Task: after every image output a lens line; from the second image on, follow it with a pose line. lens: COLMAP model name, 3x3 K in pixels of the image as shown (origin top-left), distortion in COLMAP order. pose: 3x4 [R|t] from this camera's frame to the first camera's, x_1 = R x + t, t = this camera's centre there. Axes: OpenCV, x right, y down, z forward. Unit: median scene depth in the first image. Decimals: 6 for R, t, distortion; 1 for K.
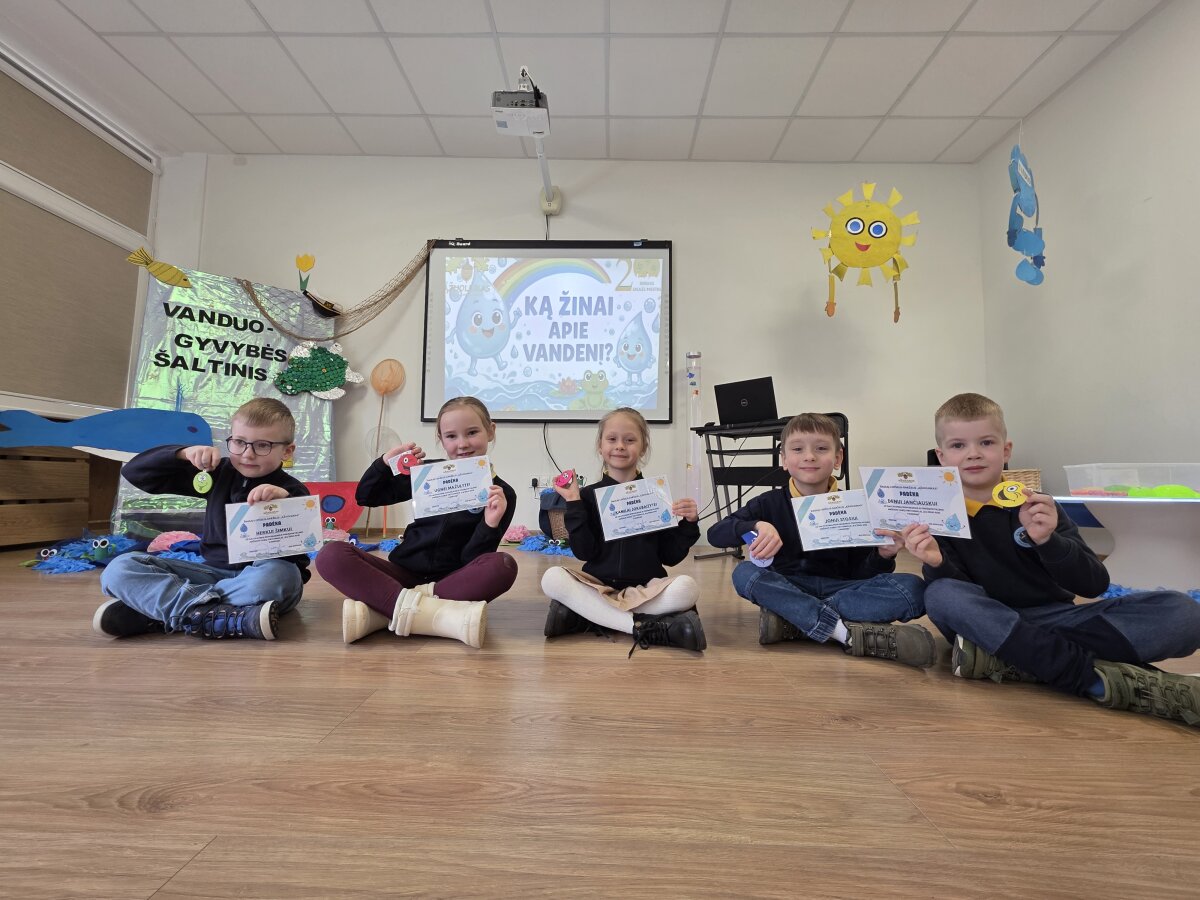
lens RADIAL K [[491.5, 0, 594.9], [0, 491.5, 450.0], [0, 0, 1]] dist [-0.001064, 0.000454]
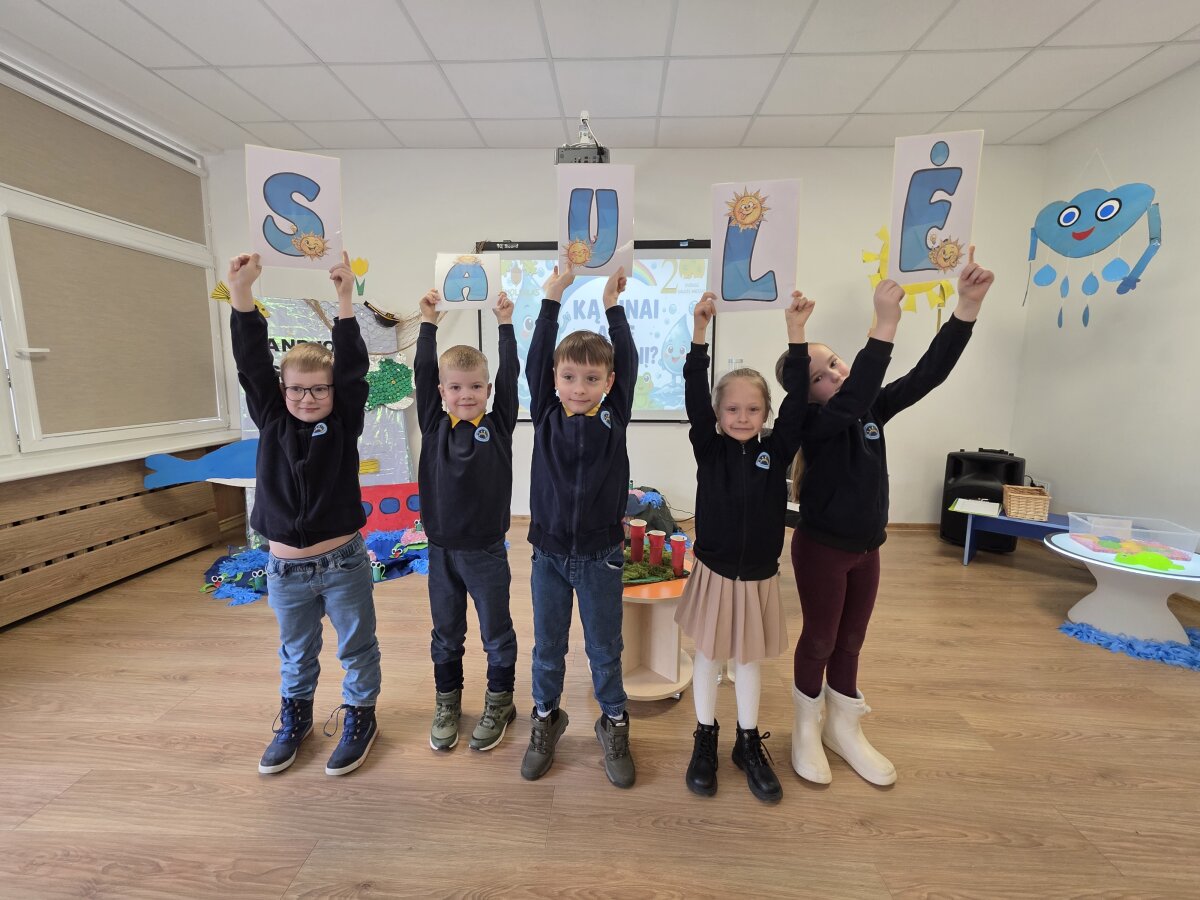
lens RADIAL K [[487.1, 0, 594.8], [0, 487.1, 449.4], [0, 0, 1]] dist [0.001418, 0.001182]
pose [[0.999479, -0.006273, -0.031648, -0.068307], [0.012801, 0.977510, 0.210499, -0.226387], [0.029616, -0.210794, 0.977082, -0.071035]]
